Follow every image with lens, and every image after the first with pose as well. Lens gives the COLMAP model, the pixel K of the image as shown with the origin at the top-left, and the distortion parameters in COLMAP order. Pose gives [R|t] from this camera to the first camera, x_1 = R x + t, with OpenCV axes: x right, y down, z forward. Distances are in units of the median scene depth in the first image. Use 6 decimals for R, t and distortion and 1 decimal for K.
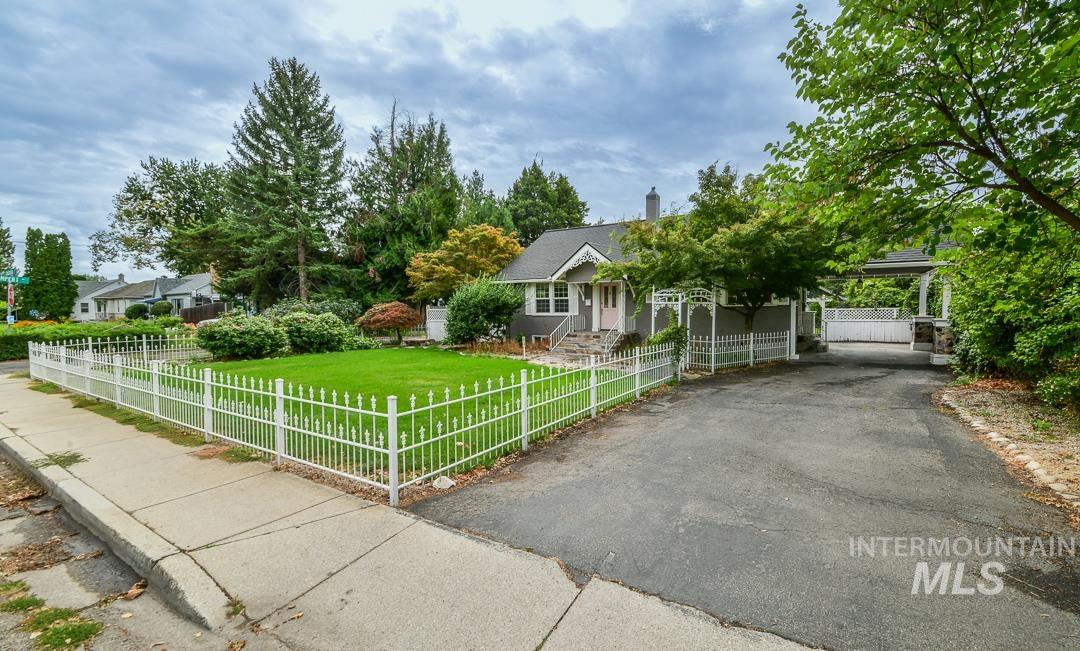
lens RADIAL K [[390.8, 0, 615.3], [0, 390.8, 335.9], [0, 0, 1]] dist [-0.026117, -0.000864]
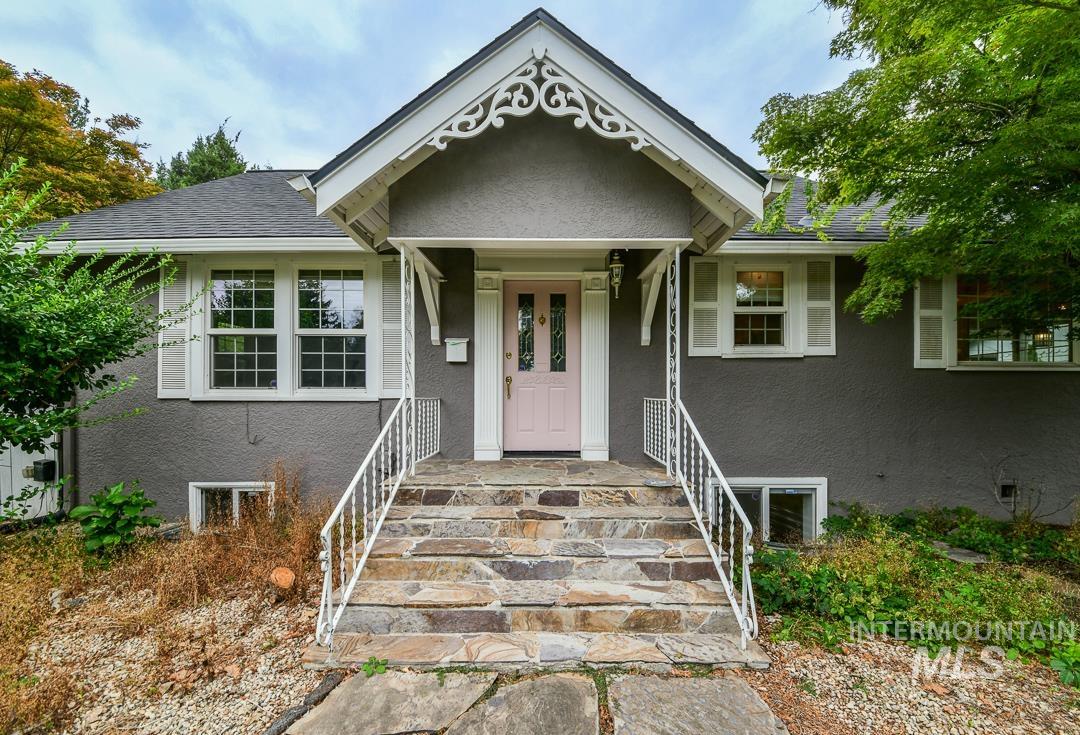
lens RADIAL K [[423.6, 0, 540.3], [0, 423.6, 402.0], [0, 0, 1]] dist [-0.011260, -0.000685]
pose [[0.899422, 0.003973, 0.437062, -0.117152], [0.024846, 0.997877, -0.060200, -0.026404], [-0.436374, 0.065004, 0.897414, 0.596435]]
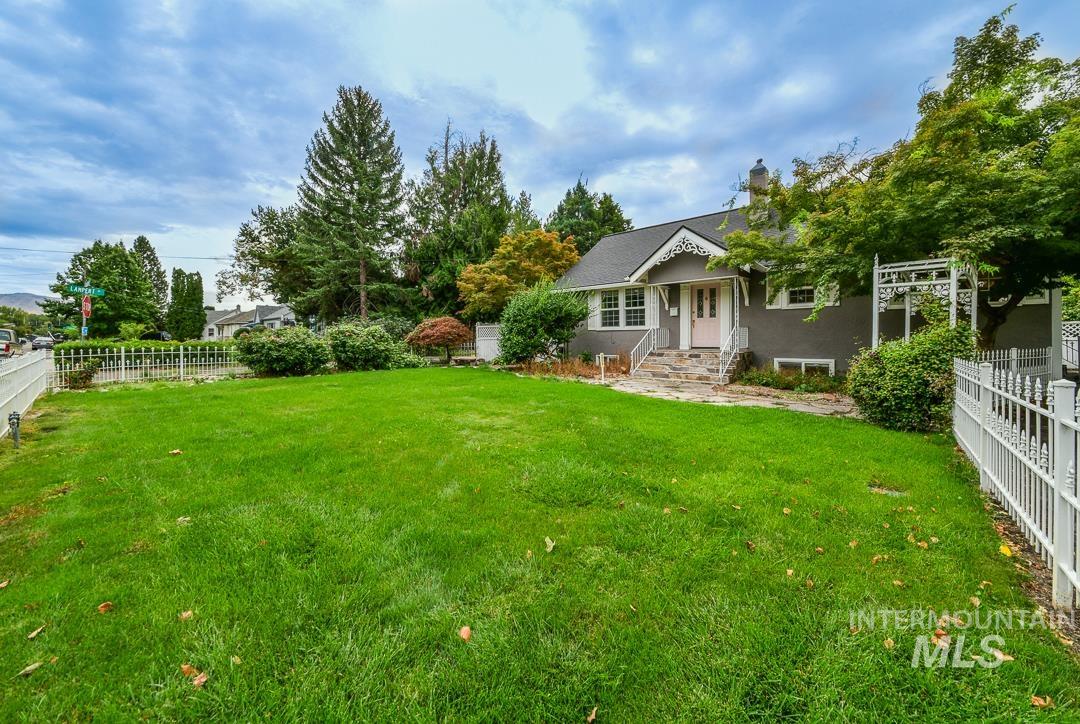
lens RADIAL K [[370.7, 0, 544.9], [0, 370.7, 343.5], [0, 0, 1]] dist [0.001779, -0.001793]
pose [[0.966588, -0.000070, -0.256335, -0.105056], [-0.012561, 0.998786, -0.047640, 0.012170], [0.256027, 0.049268, 0.965413, 0.196200]]
